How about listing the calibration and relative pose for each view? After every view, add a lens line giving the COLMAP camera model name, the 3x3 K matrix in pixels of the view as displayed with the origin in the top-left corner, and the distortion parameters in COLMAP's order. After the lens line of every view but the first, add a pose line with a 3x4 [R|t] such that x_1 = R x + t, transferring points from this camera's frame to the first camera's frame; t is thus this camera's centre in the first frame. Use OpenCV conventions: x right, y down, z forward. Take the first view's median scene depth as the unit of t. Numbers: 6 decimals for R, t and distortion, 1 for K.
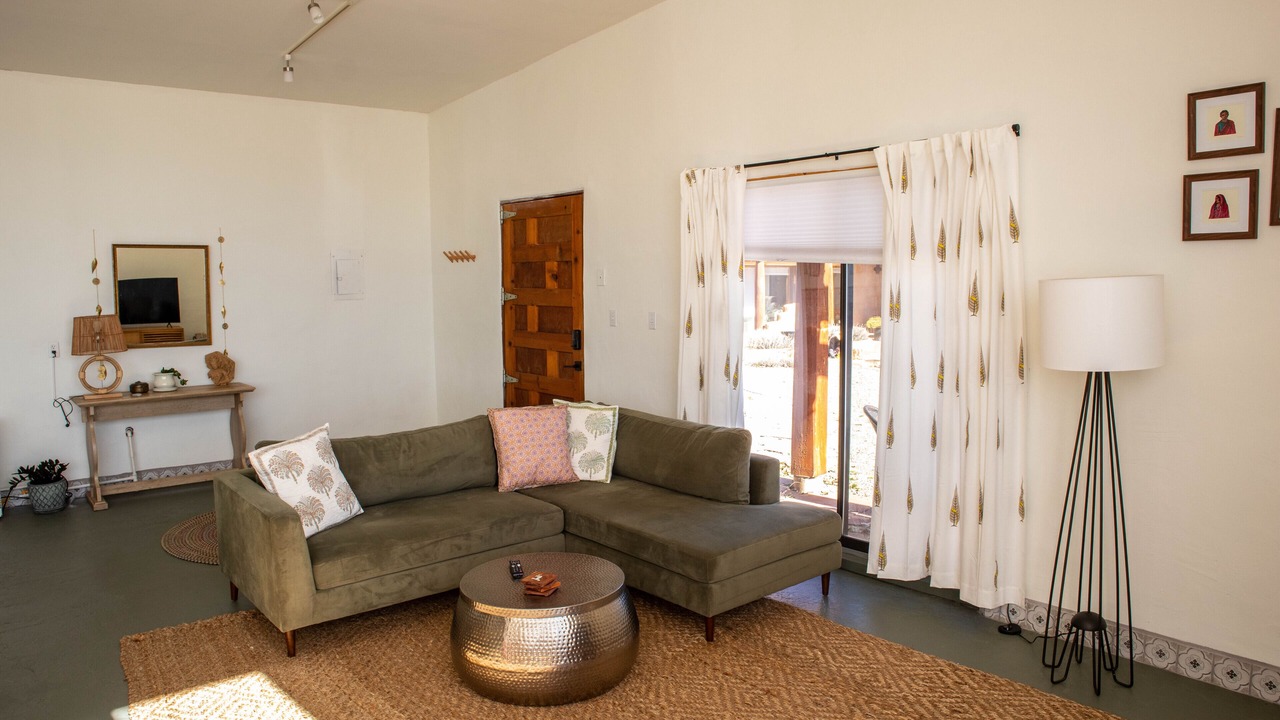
lens RADIAL K [[889.2, 0, 641.3], [0, 889.2, 363.0], [0, 0, 1]] dist [-0.114092, 0.064782]
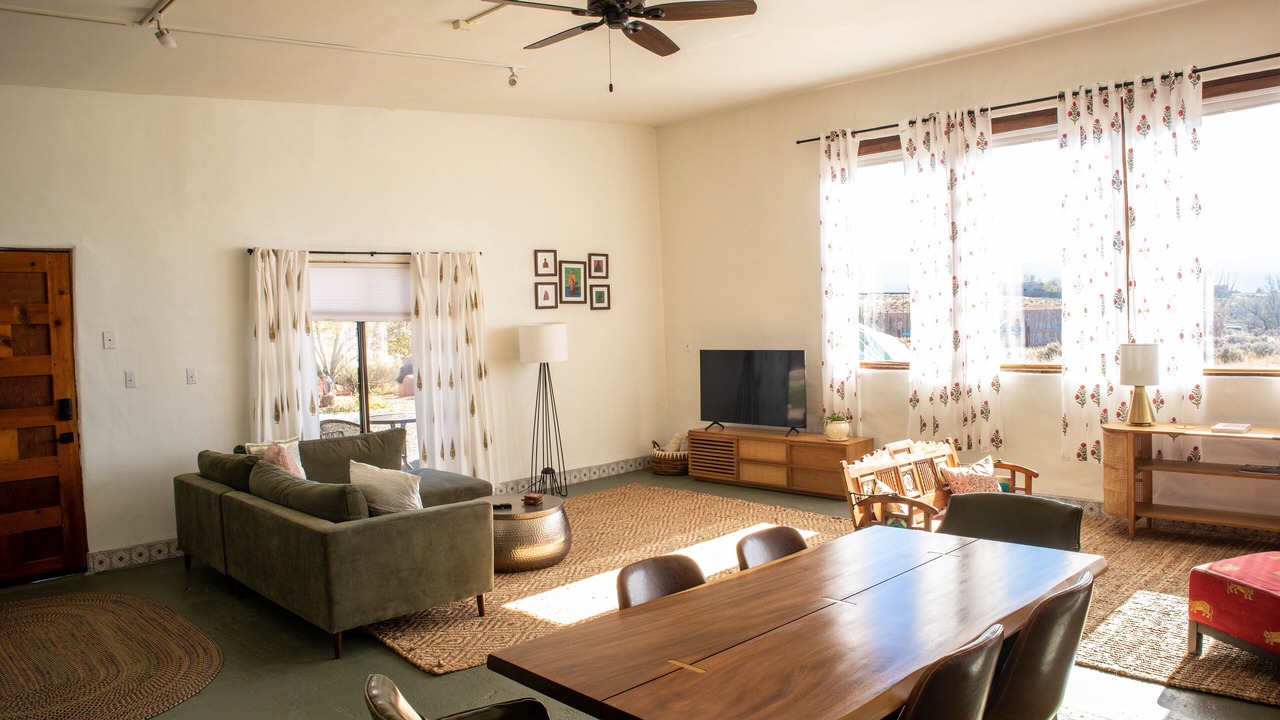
lens RADIAL K [[889.2, 0, 633.8], [0, 889.2, 352.7], [0, 0, 1]] dist [-0.114092, 0.064782]
pose [[-0.057704, -0.018637, 0.998160, -1.909351], [0.139496, 0.989867, 0.026546, -0.049698], [-0.988540, 0.140771, -0.054520, 0.890980]]
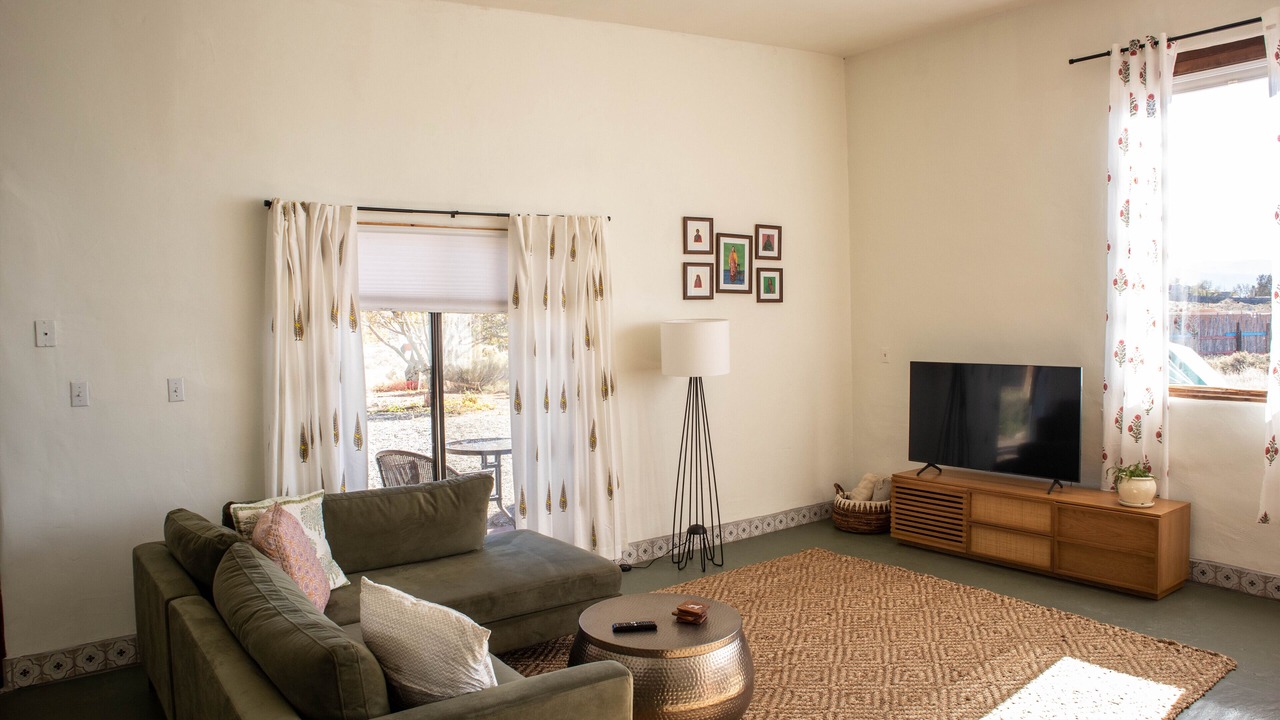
lens RADIAL K [[889.2, 0, 635.9], [0, 889.2, 353.1], [0, 0, 1]] dist [-0.114092, 0.064782]
pose [[0.071761, -0.022478, 0.997169, -1.175104], [0.120145, 0.992661, 0.013730, -0.073311], [-0.990159, 0.118819, 0.073935, 0.987102]]
